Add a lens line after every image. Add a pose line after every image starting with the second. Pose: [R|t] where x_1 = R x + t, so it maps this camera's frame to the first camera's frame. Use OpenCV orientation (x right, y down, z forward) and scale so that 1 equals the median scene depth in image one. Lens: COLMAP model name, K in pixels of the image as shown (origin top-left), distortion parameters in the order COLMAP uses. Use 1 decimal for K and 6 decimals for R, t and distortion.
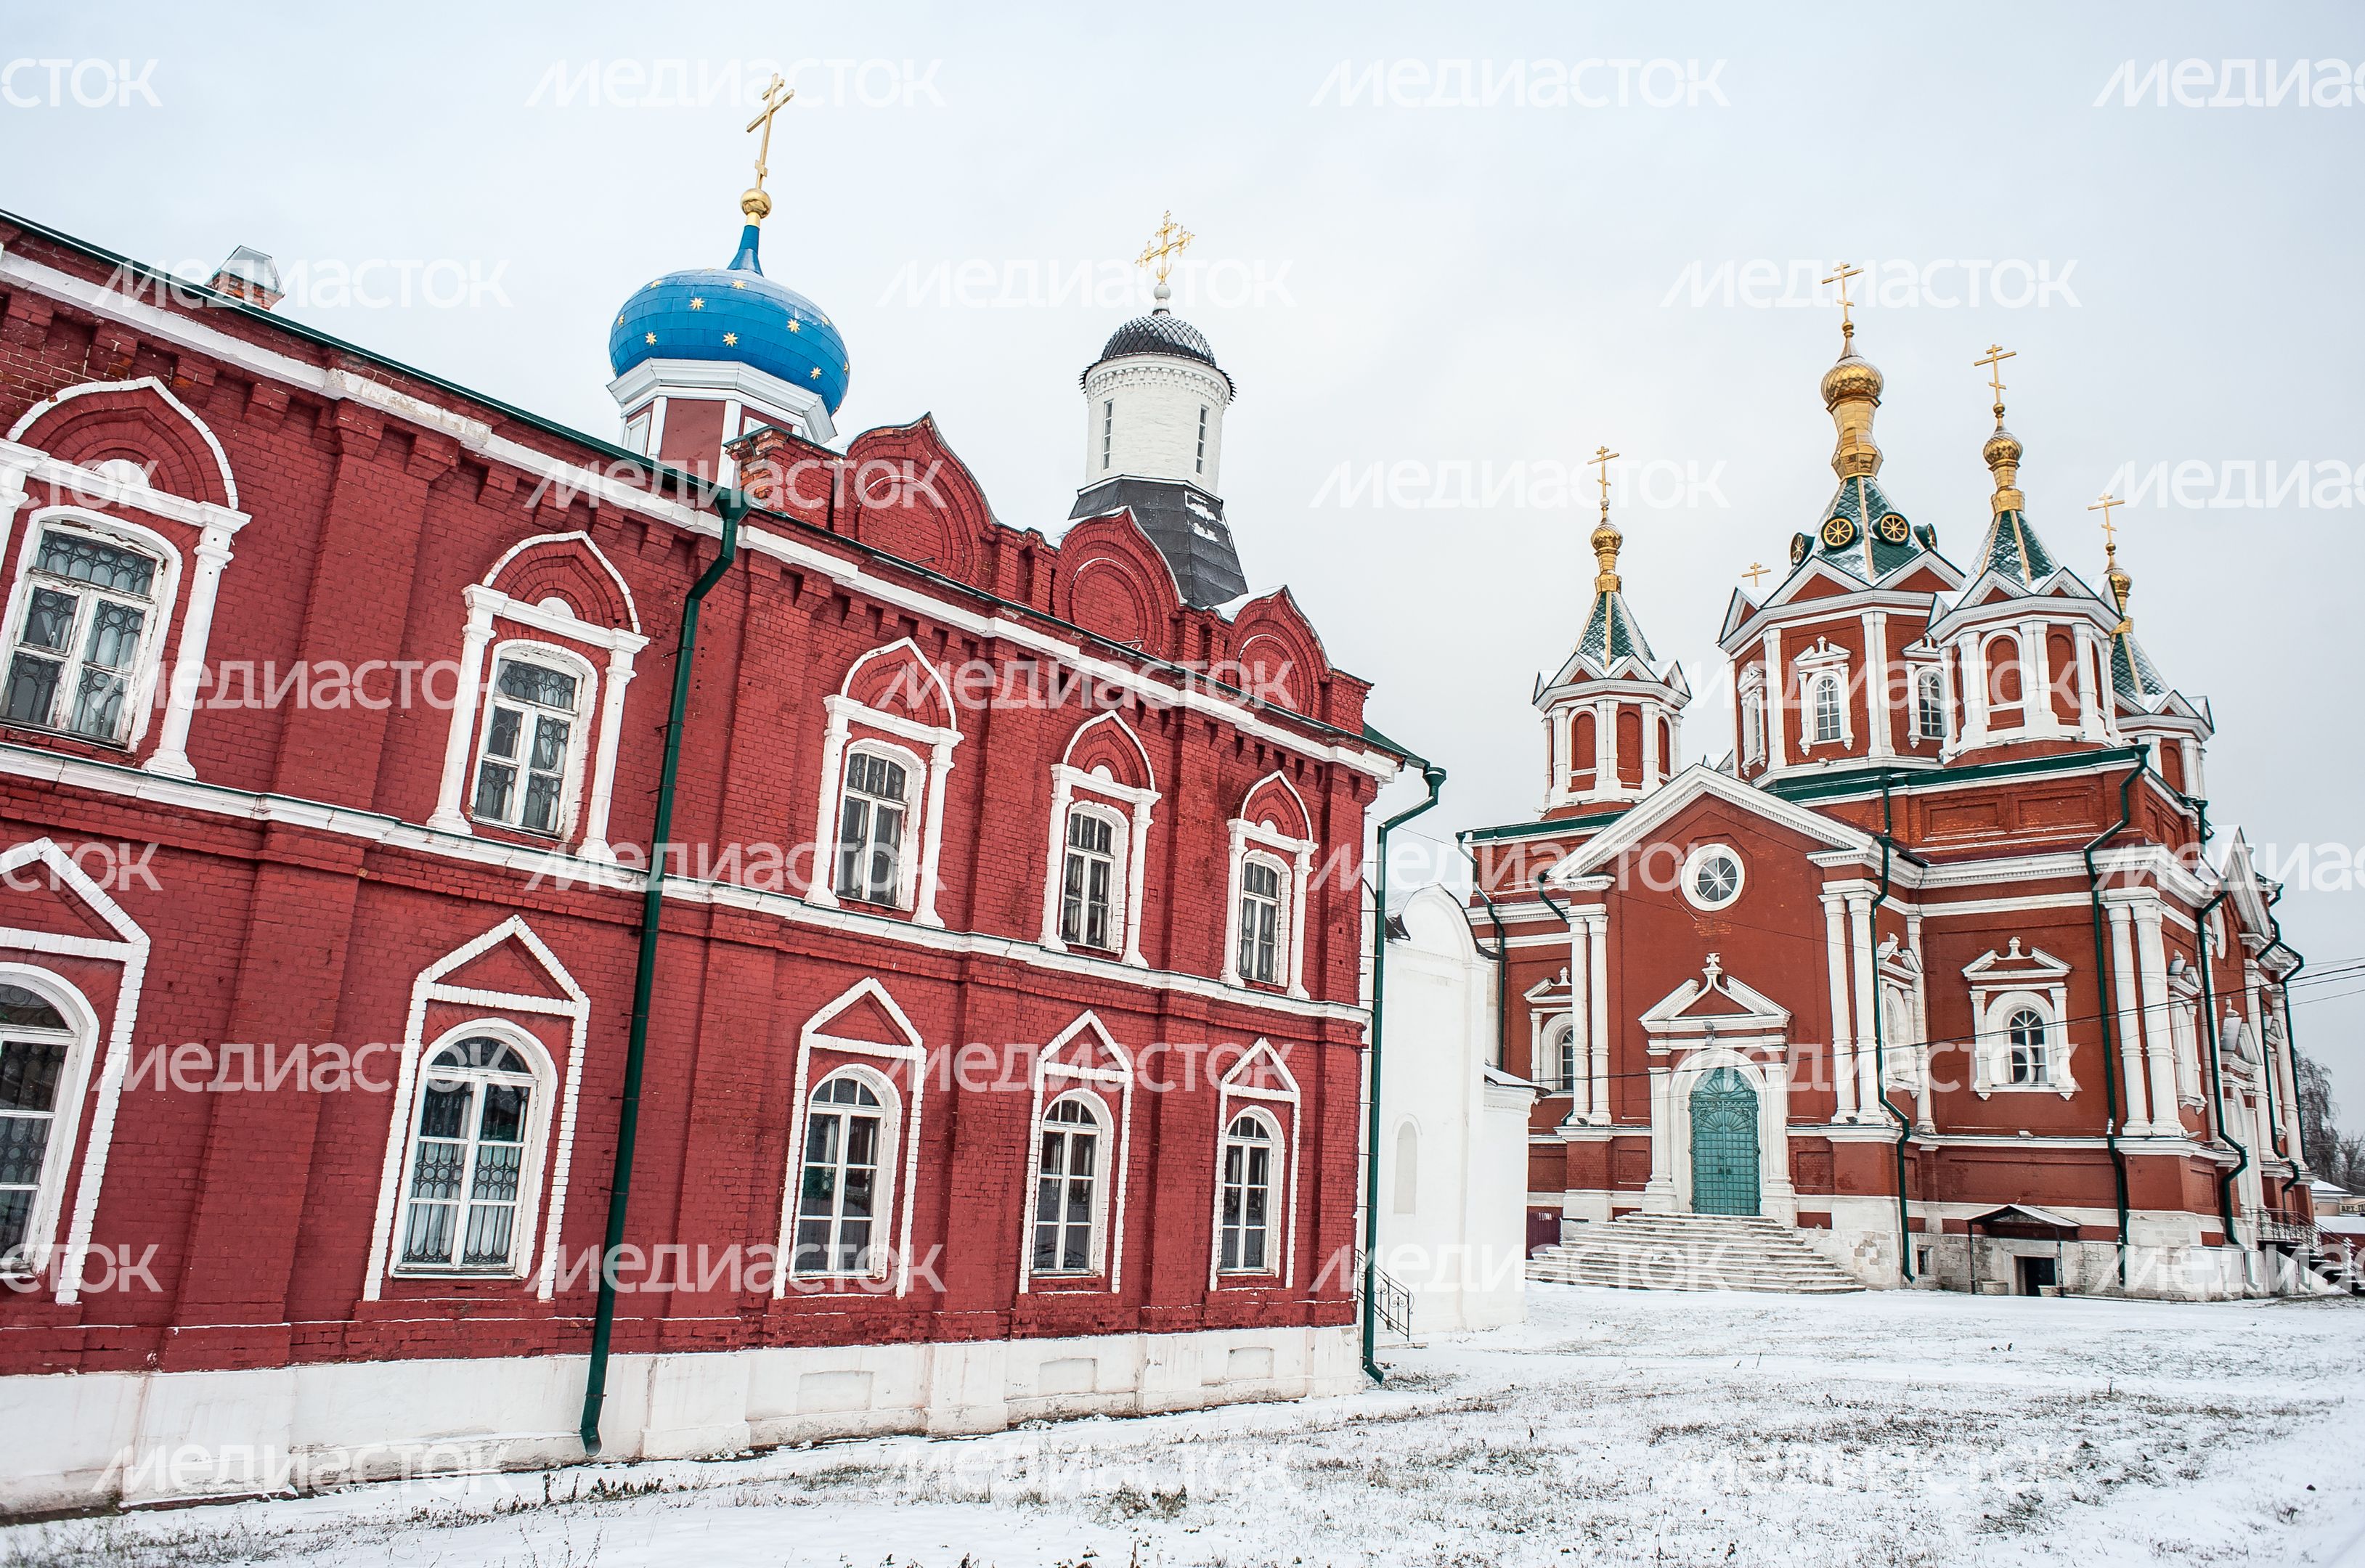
lens RADIAL K [[1605.3, 0, 1188.0], [0, 1605.3, 776.3], [0, 0, 1]] dist [-0.087527, 0.070298]
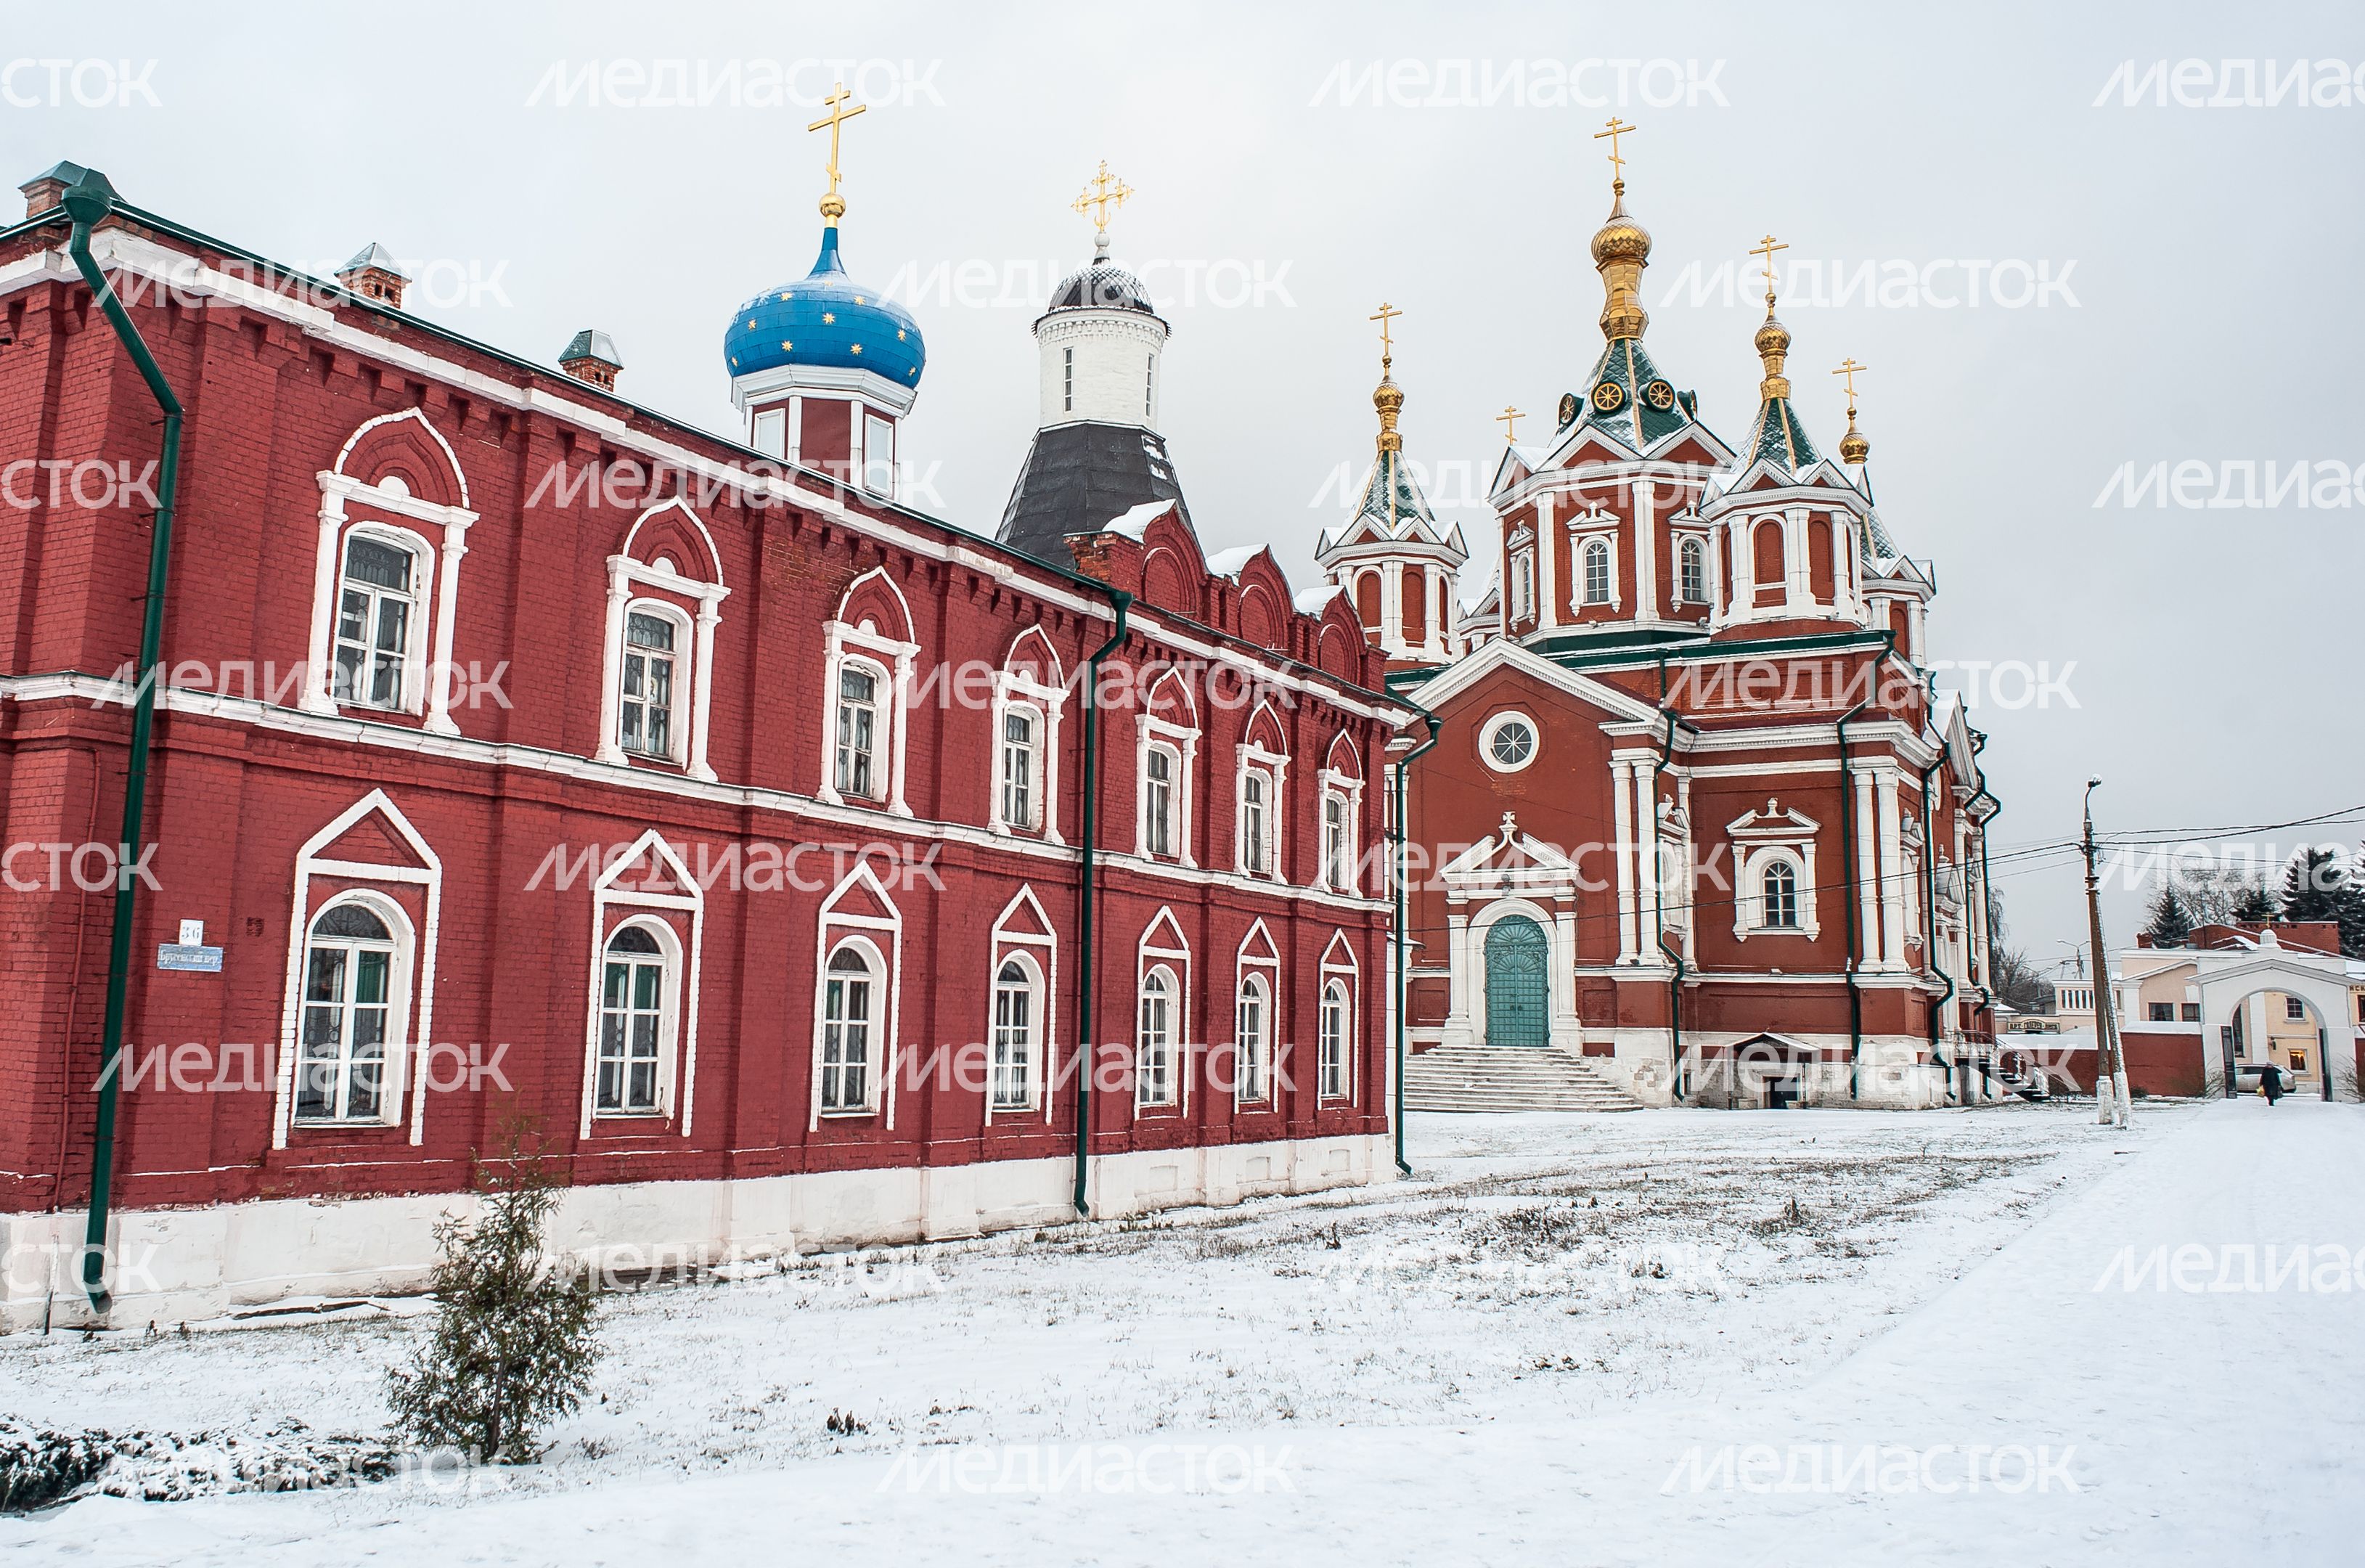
lens RADIAL K [[1894.3, 0, 968.5], [0, 1894.3, 730.0], [0, 0, 1]] dist [-0.092214, 0.078051]
pose [[0.992380, -0.003506, 0.123169, -0.208054], [-0.008616, 0.995174, 0.097751, -0.071412], [-0.122917, -0.098067, 0.987560, -0.238774]]
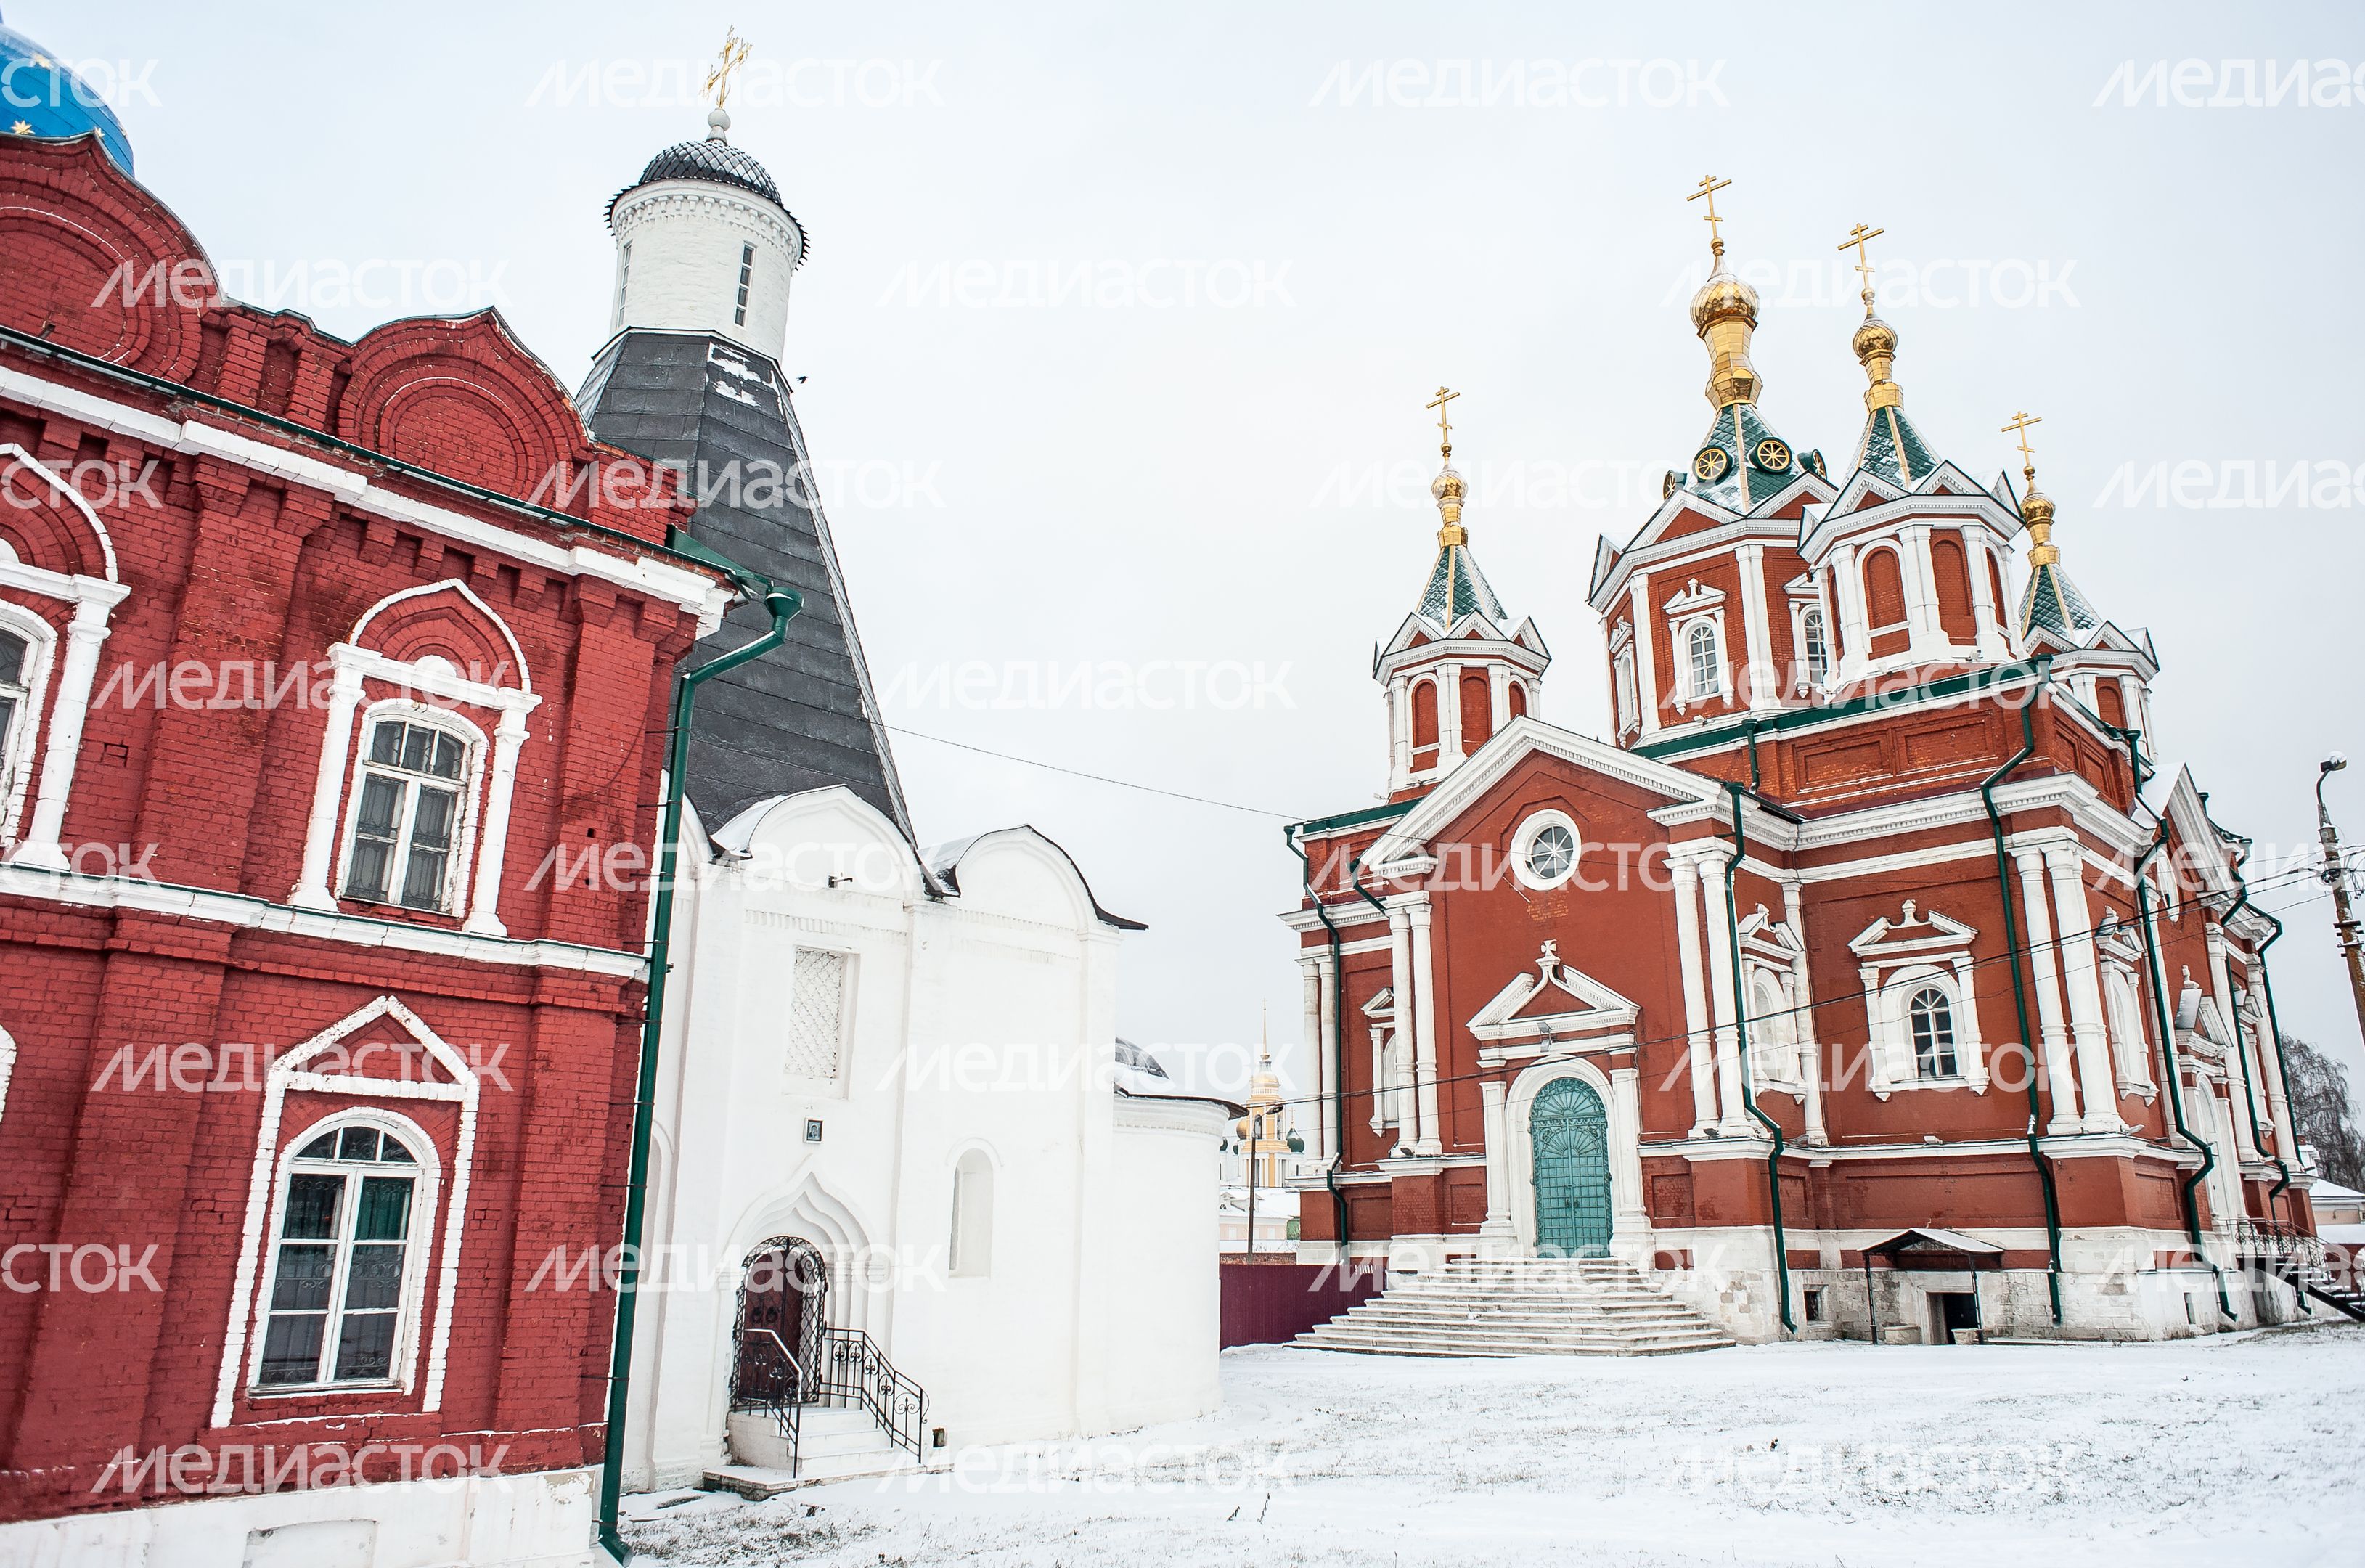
lens RADIAL K [[1593.2, 0, 1195.1], [0, 1593.2, 778.1], [0, 0, 1]] dist [-0.083172, 0.072640]
pose [[0.998727, -0.050239, -0.004418, 0.161467], [0.050023, 0.997948, -0.039958, 0.053168], [0.006416, 0.039686, 0.999192, 0.178048]]
